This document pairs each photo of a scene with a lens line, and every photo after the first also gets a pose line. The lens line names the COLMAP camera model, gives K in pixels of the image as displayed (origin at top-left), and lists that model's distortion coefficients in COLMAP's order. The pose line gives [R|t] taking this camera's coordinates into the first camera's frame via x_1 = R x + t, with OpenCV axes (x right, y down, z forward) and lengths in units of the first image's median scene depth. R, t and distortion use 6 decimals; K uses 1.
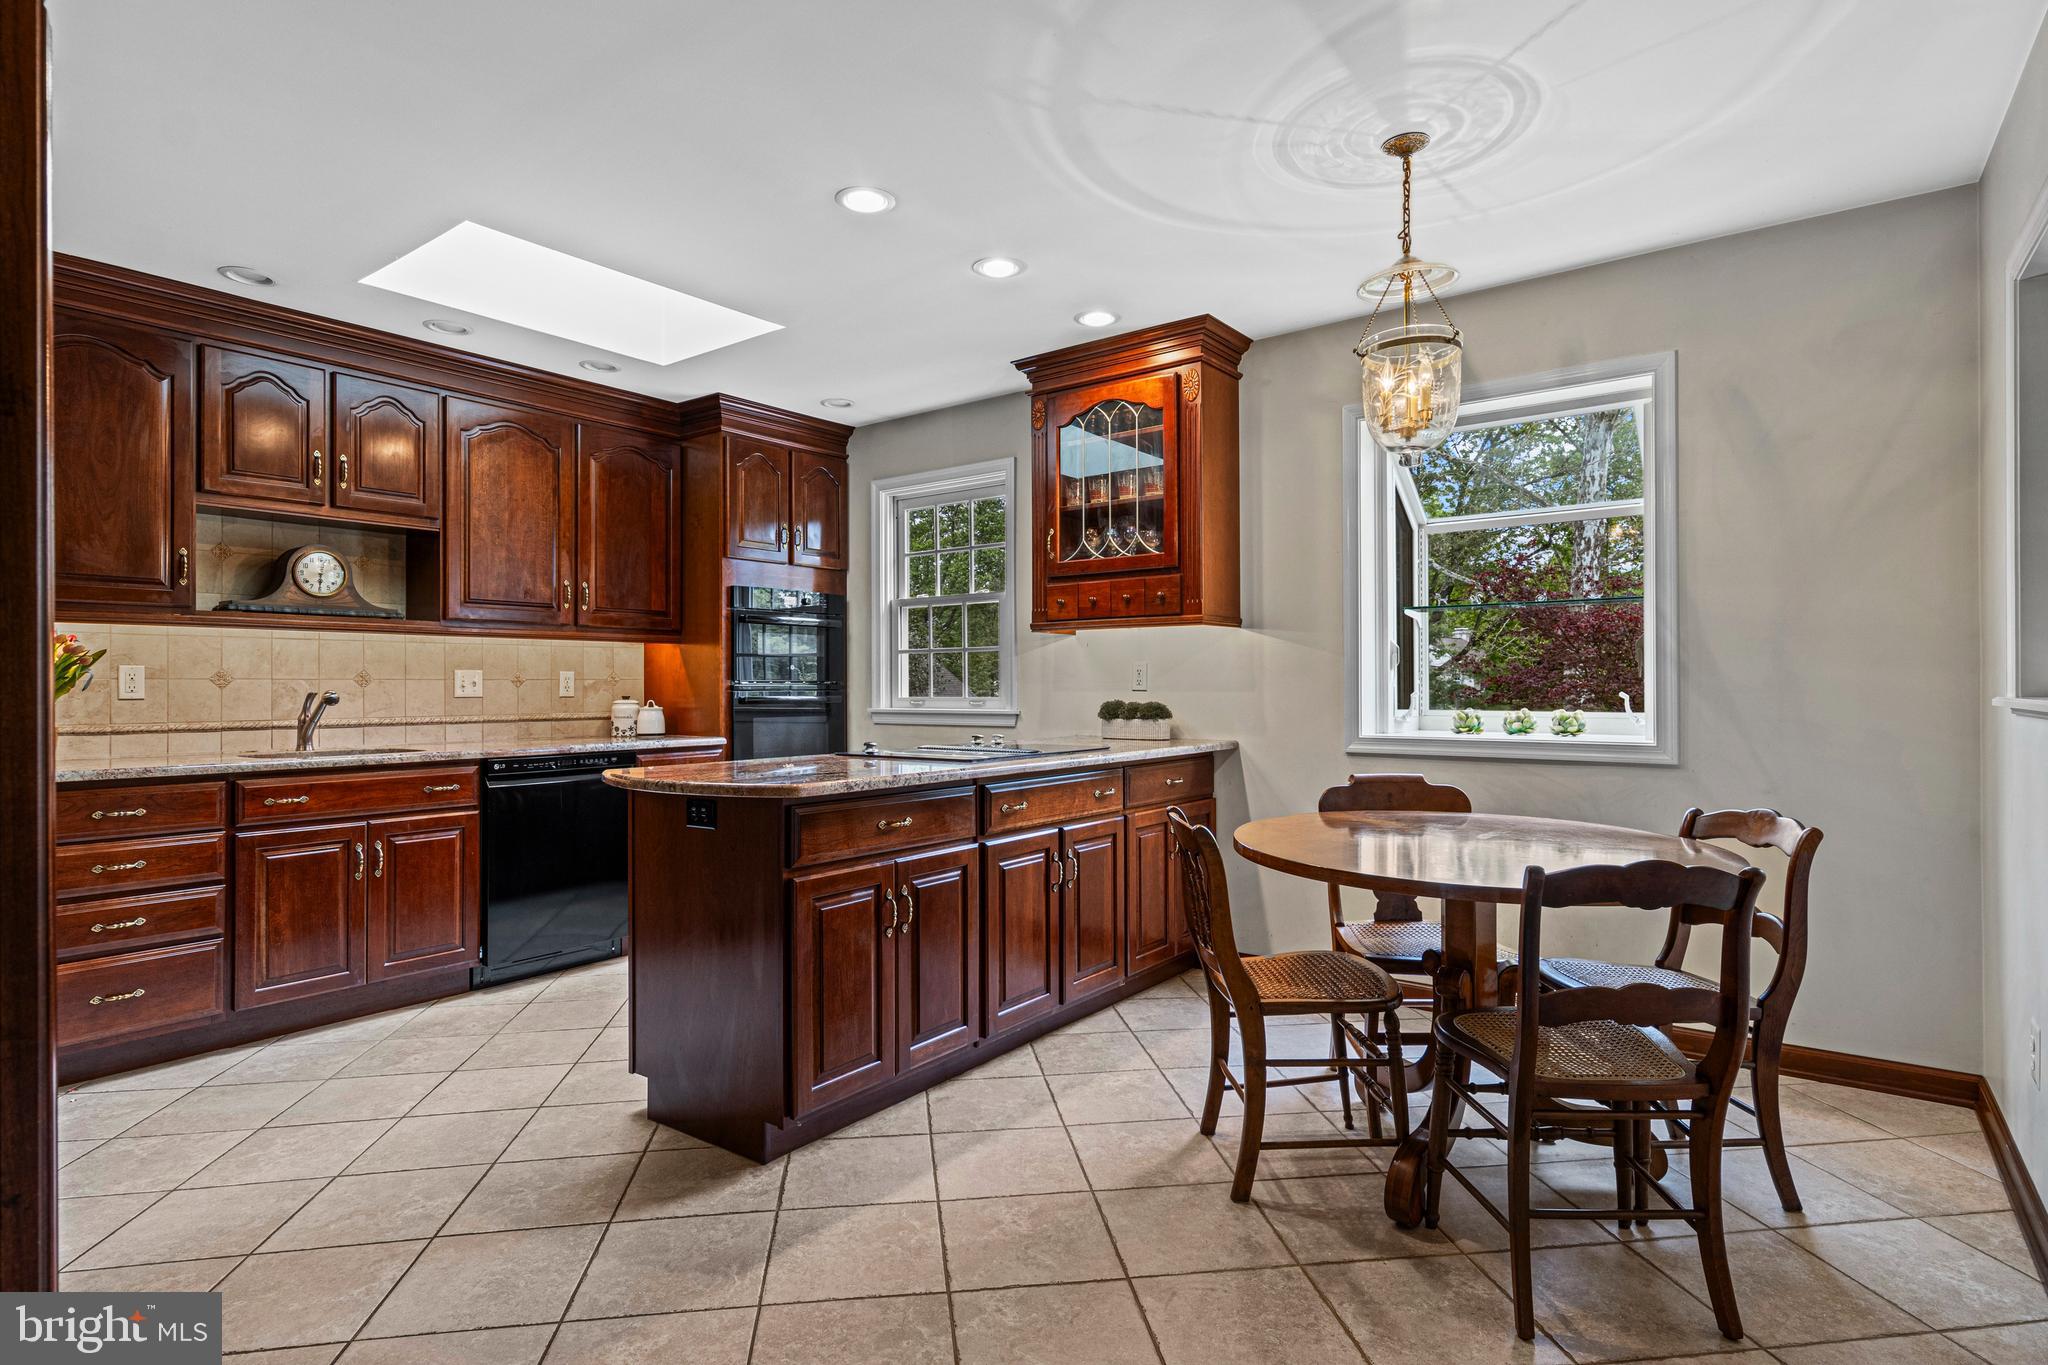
lens RADIAL K [[1043.6, 0, 1024.4], [0, 1043.6, 678.1], [0, 0, 1]] dist [0.011793, -0.002738]
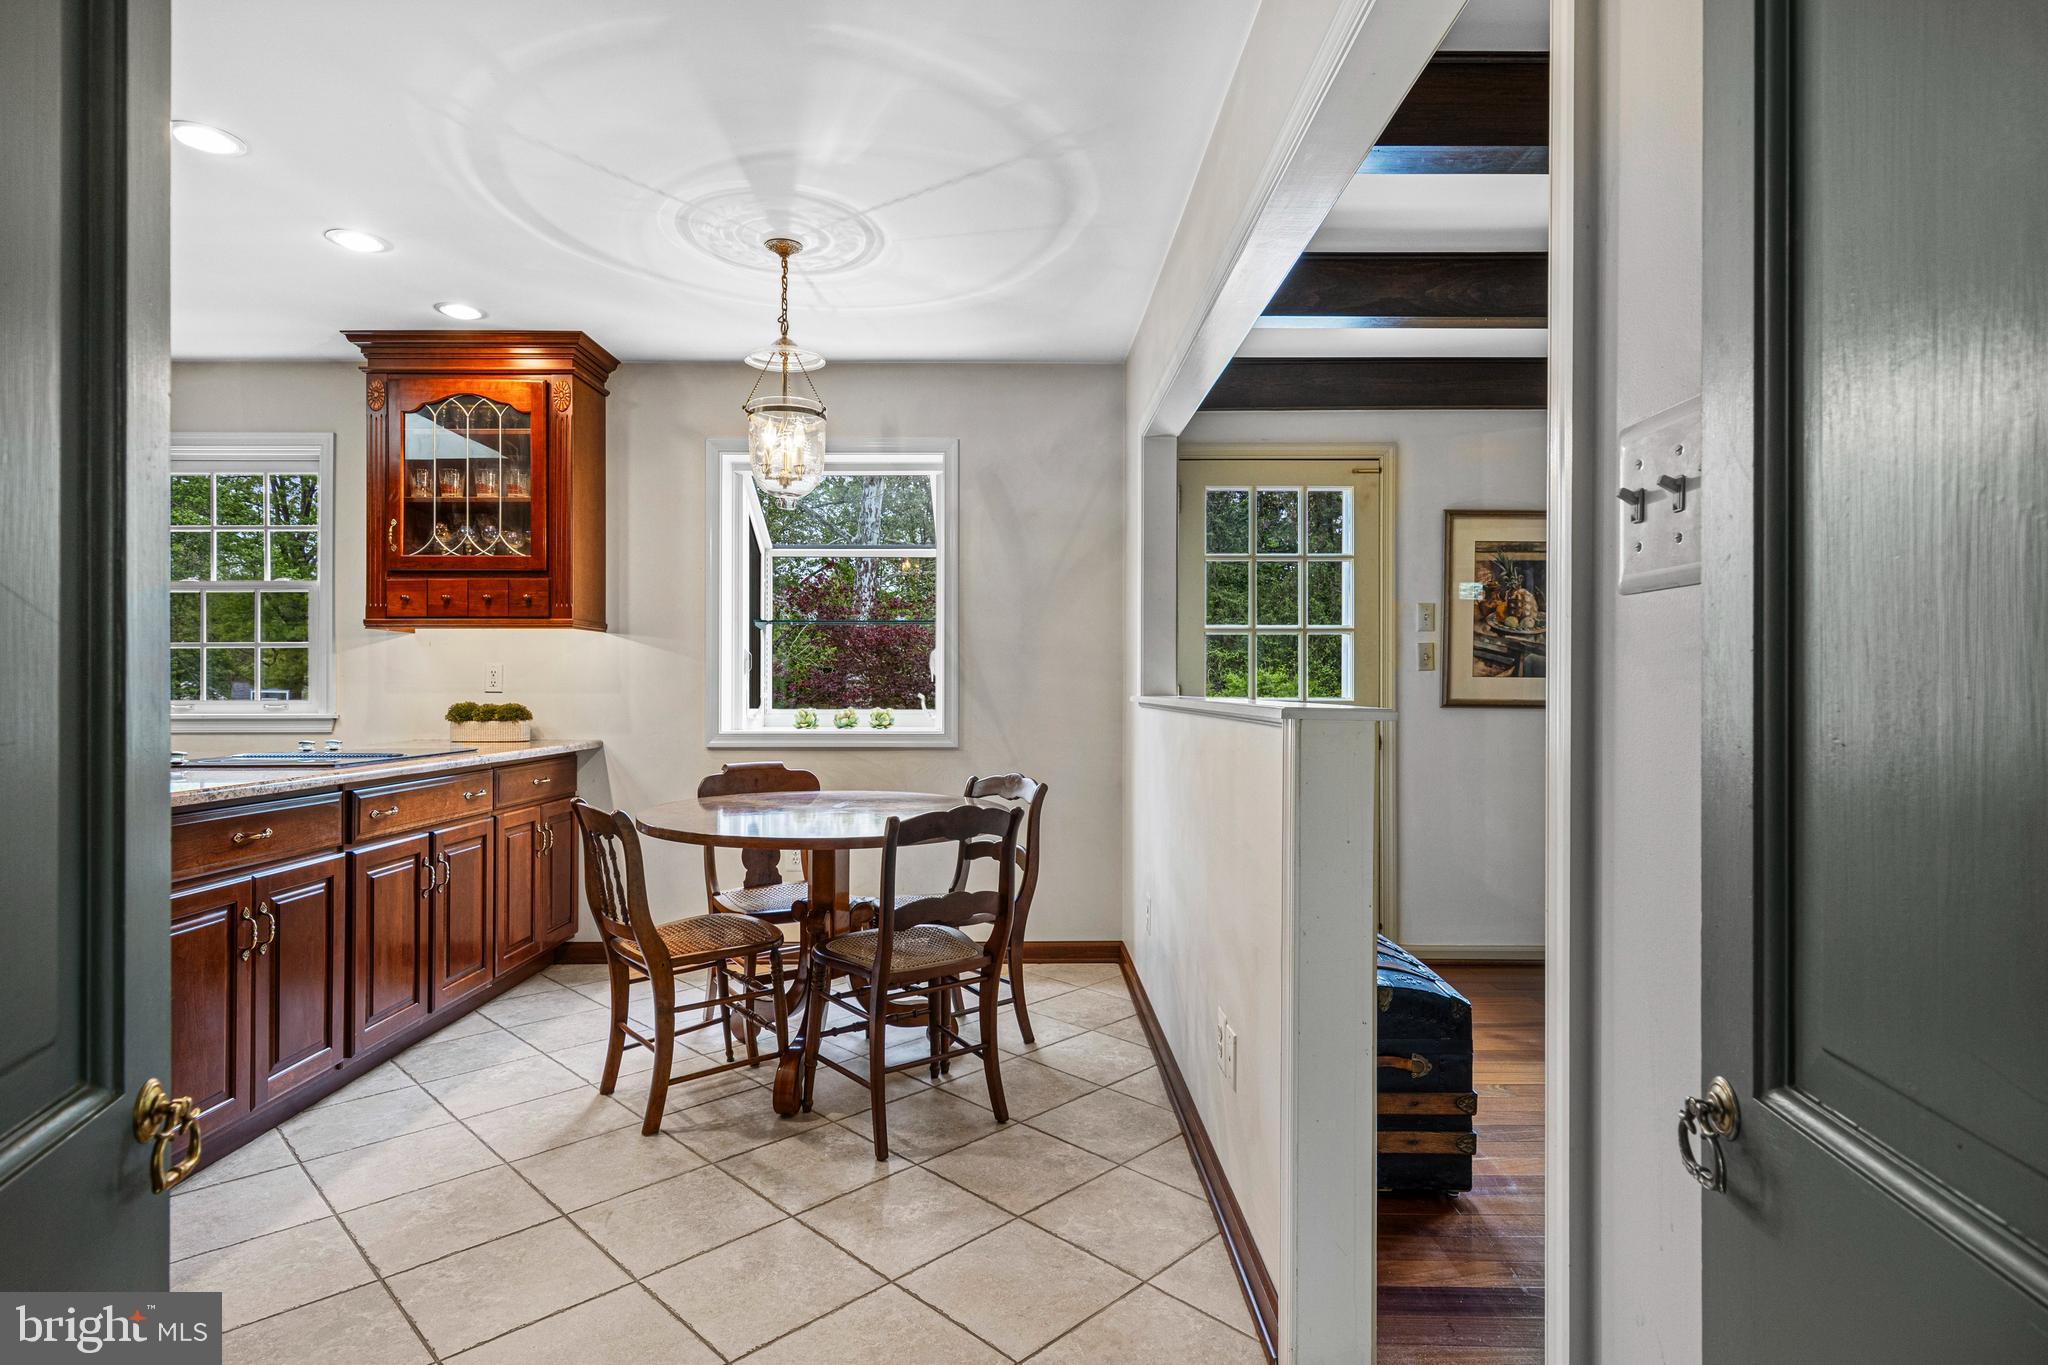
lens RADIAL K [[1043.6, 0, 1024.4], [0, 1043.6, 678.1], [0, 0, 1]] dist [0.011793, -0.002738]
pose [[0.795406, 0.009848, 0.605997, -0.101987], [-0.007227, 0.999951, -0.006764, 0.001899], [-0.606034, 0.001000, 0.795438, -0.098941]]
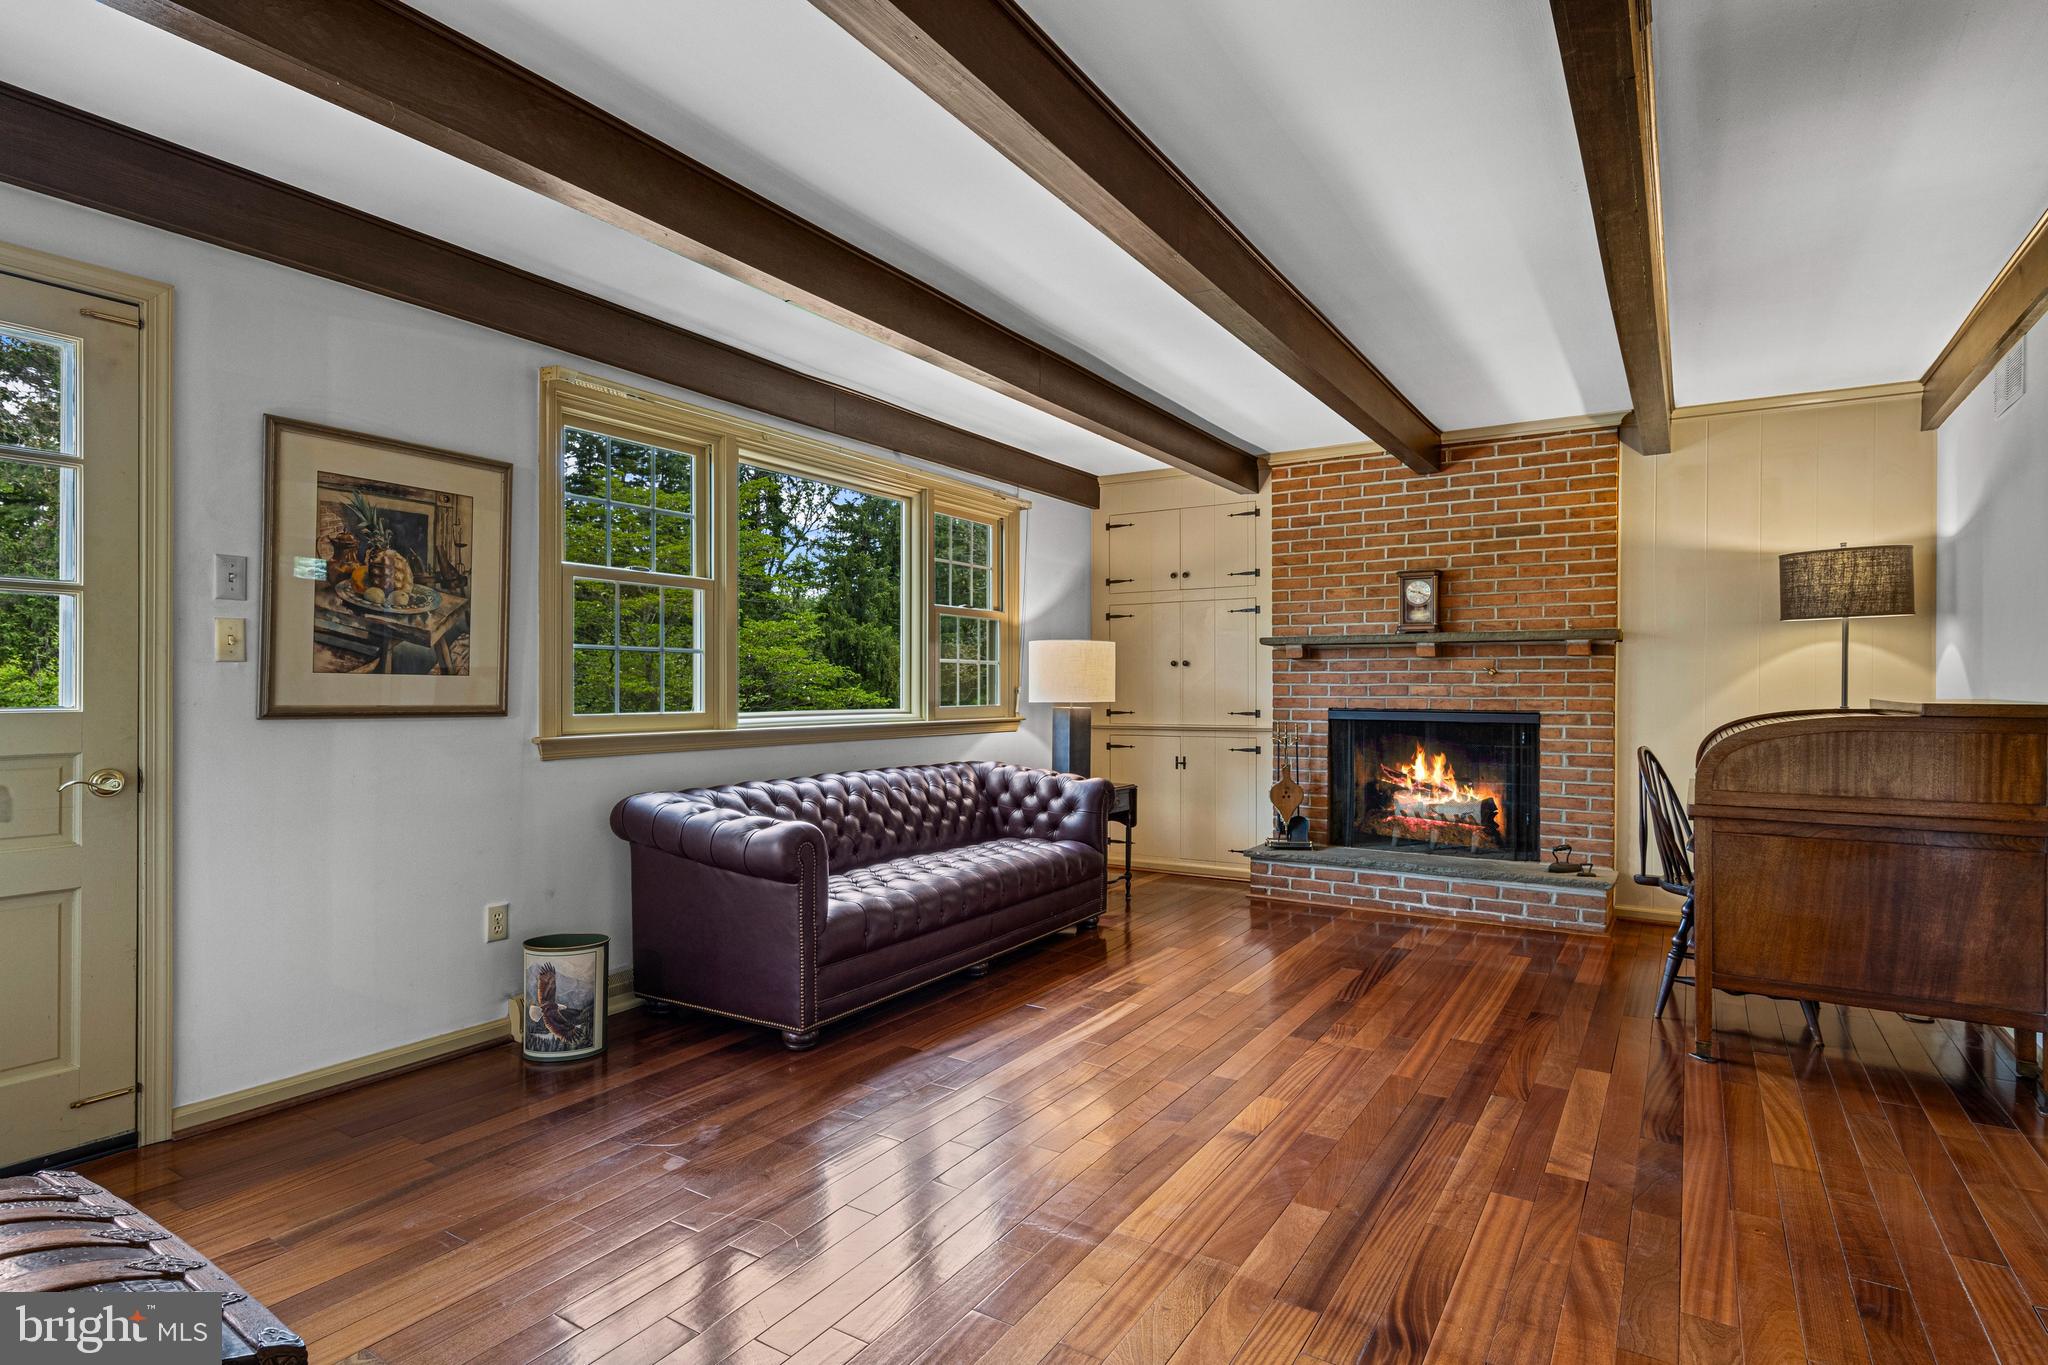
lens RADIAL K [[1048.1, 0, 1025.0], [0, 1048.1, 682.9], [0, 0, 1]] dist [0.010521, -0.001562]
pose [[-0.081064, 0.008543, 0.996672, 0.164659], [-0.007623, 0.999929, -0.009191, -0.000086], [-0.996680, -0.008343, -0.080993, 0.052797]]
